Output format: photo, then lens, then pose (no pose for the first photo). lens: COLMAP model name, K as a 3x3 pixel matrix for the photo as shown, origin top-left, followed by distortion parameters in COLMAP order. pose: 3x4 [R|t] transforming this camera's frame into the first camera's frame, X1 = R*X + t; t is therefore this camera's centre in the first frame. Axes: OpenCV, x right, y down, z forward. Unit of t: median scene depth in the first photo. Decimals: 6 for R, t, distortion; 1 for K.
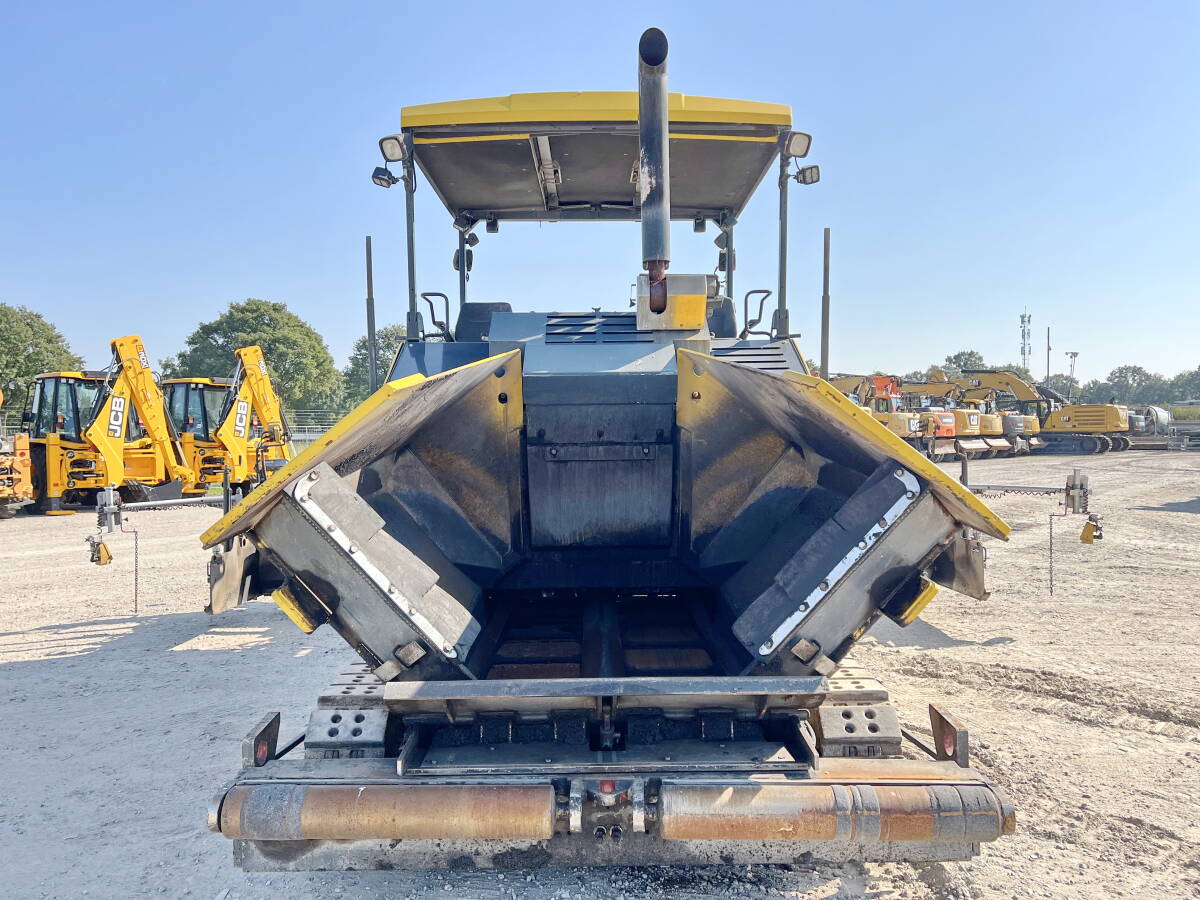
lens RADIAL K [[900.9, 0, 607.6], [0, 900.9, 449.0], [0, 0, 1]] dist [0.042409, -0.044664]
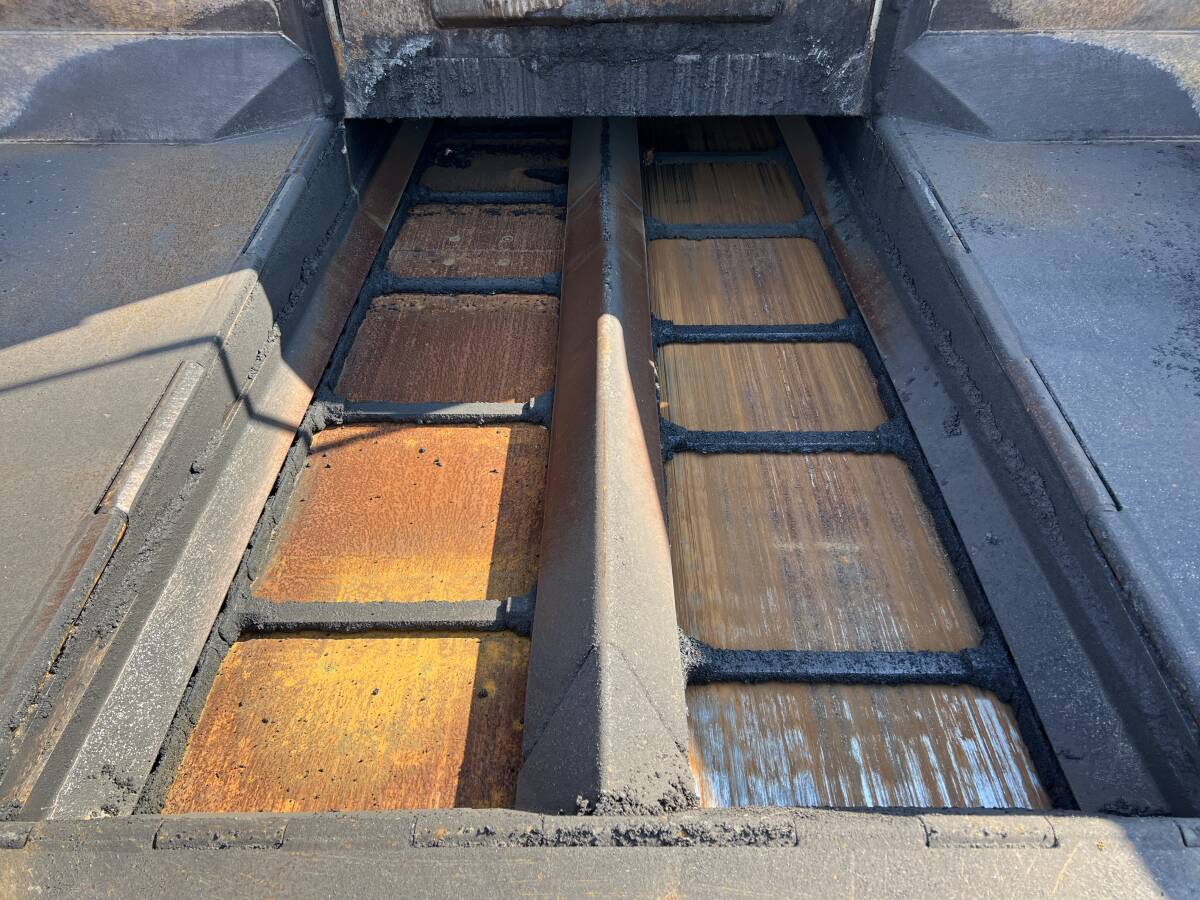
lens RADIAL K [[900.9, 0, 600.1], [0, 900.9, 446.0], [0, 0, 1]] dist [0.042409, -0.044664]
pose [[0.999783, 0.015312, -0.014139, -0.000524], [-0.003554, 0.793712, 0.608284, 0.011290], [0.020537, -0.608101, 0.793594, 0.528970]]
